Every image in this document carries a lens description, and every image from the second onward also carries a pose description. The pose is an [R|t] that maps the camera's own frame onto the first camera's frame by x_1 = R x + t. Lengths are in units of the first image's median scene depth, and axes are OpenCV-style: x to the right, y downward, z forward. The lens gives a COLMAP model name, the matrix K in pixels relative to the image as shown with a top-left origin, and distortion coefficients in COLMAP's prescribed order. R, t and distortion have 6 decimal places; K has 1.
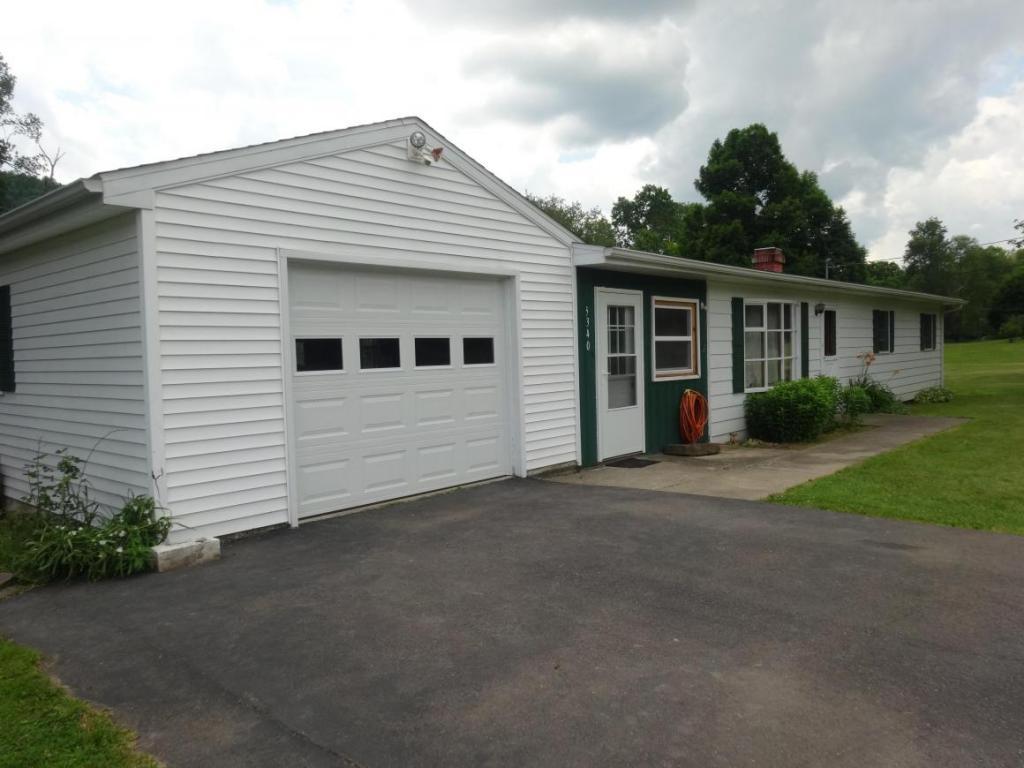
lens RADIAL K [[753.6, 0, 506.7], [0, 753.6, 384.9], [0, 0, 1]] dist [-0.001204, 0.004644]
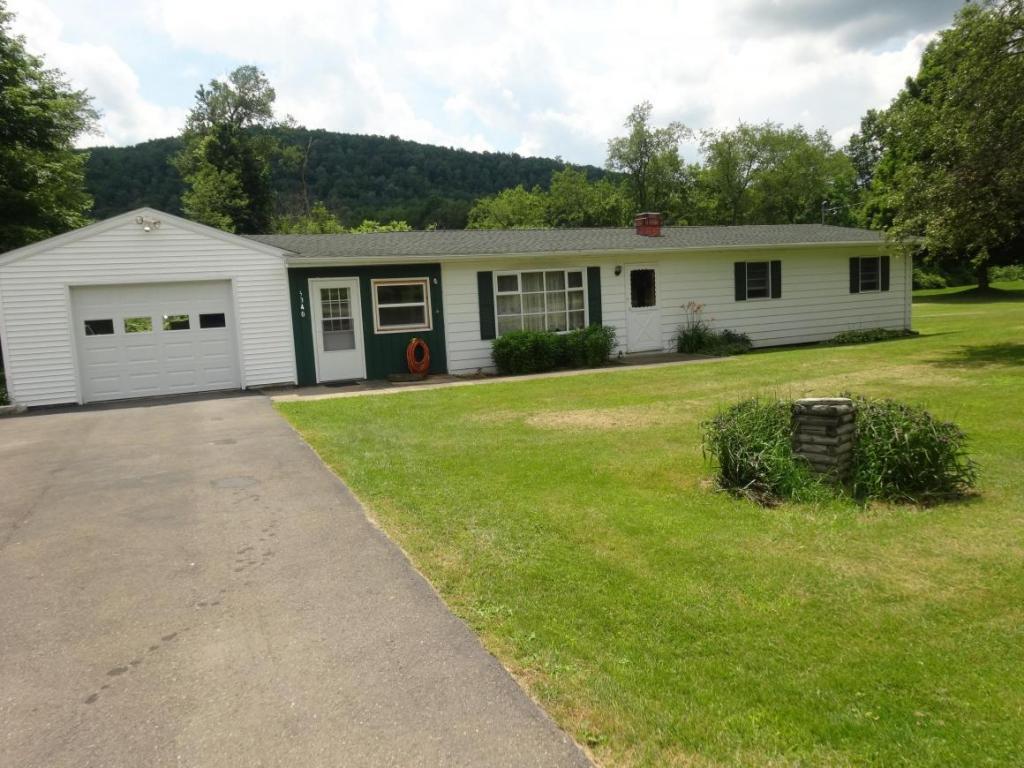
lens RADIAL K [[753.6, 0, 515.6], [0, 753.6, 383.4], [0, 0, 1]] dist [-0.001204, 0.004644]
pose [[0.920487, 0.025619, -0.389932, 1.586141], [0.010270, 0.995918, 0.089676, -0.058050], [0.390638, -0.086550, 0.916467, -0.492777]]
